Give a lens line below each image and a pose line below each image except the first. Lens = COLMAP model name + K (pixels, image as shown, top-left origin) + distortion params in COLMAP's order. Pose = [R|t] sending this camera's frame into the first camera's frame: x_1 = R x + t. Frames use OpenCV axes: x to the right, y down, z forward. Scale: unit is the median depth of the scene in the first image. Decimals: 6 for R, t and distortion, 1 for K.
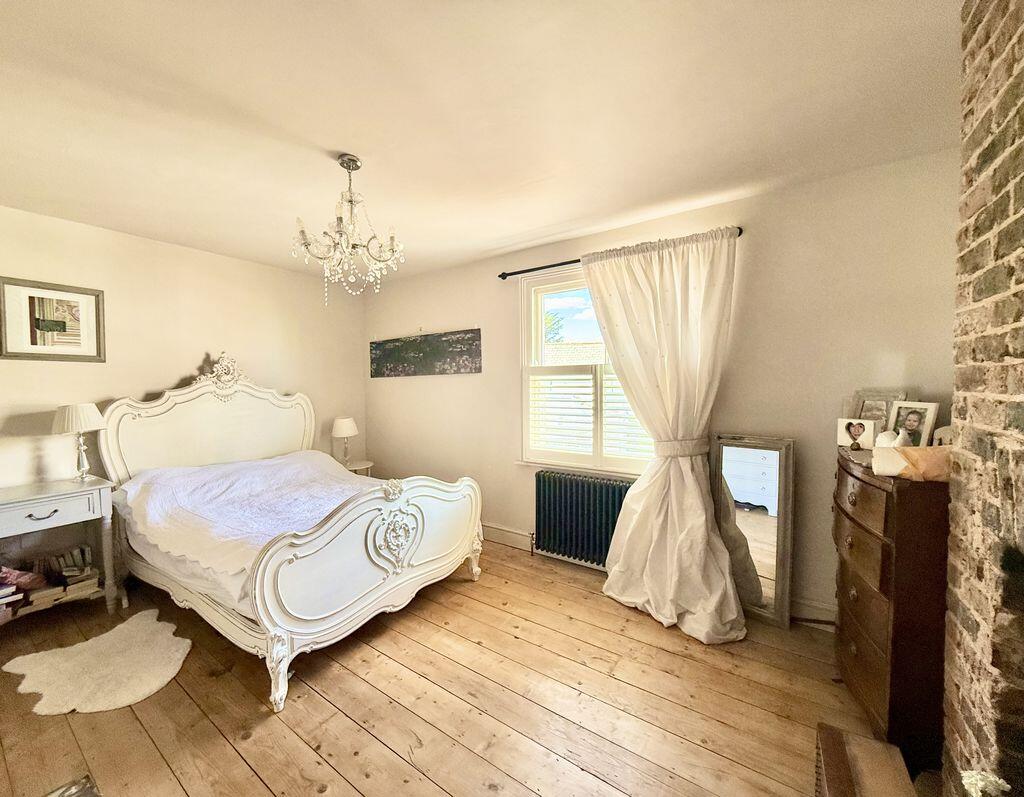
lens RADIAL K [[426.5, 0, 512.3], [0, 426.5, 400.6], [0, 0, 1]] dist [-0.000615, -0.000006]
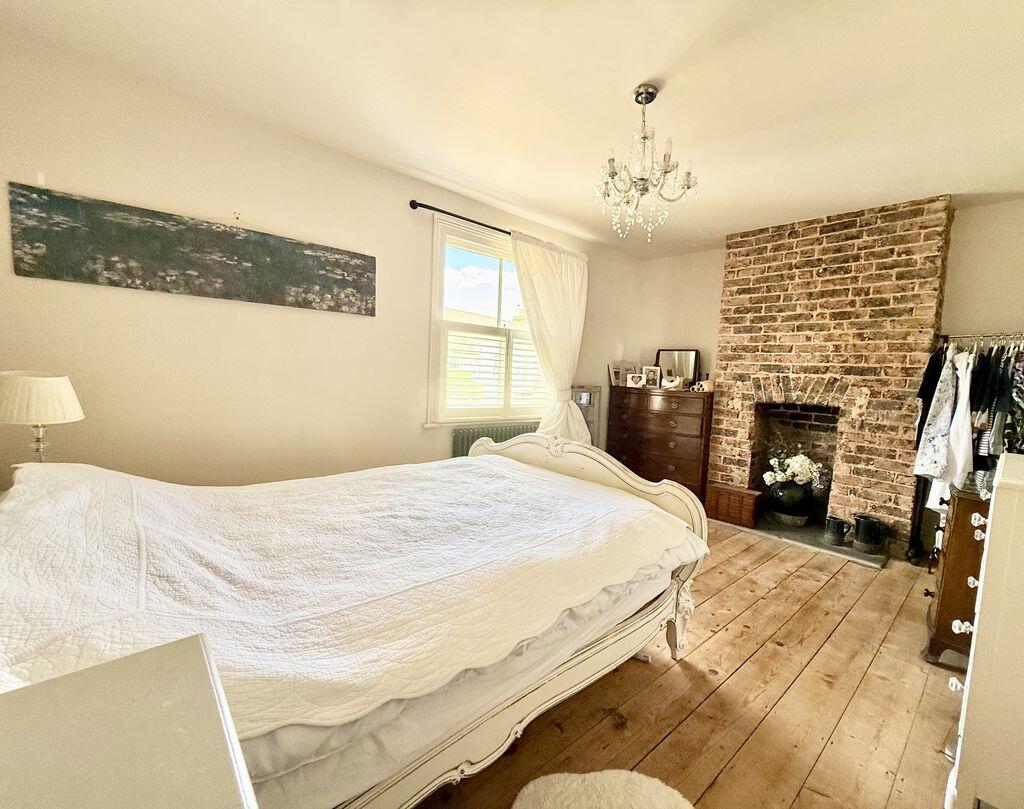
lens RADIAL K [[442.9, 0, 512.5], [0, 442.9, 407.9], [0, 0, 1]] dist [0.002878, 0.000071]
pose [[0.227600, -0.055185, 0.972190, -0.793673], [-0.015358, 0.998065, 0.060249, 0.046284], [-0.973634, -0.028643, 0.226312, 0.571808]]
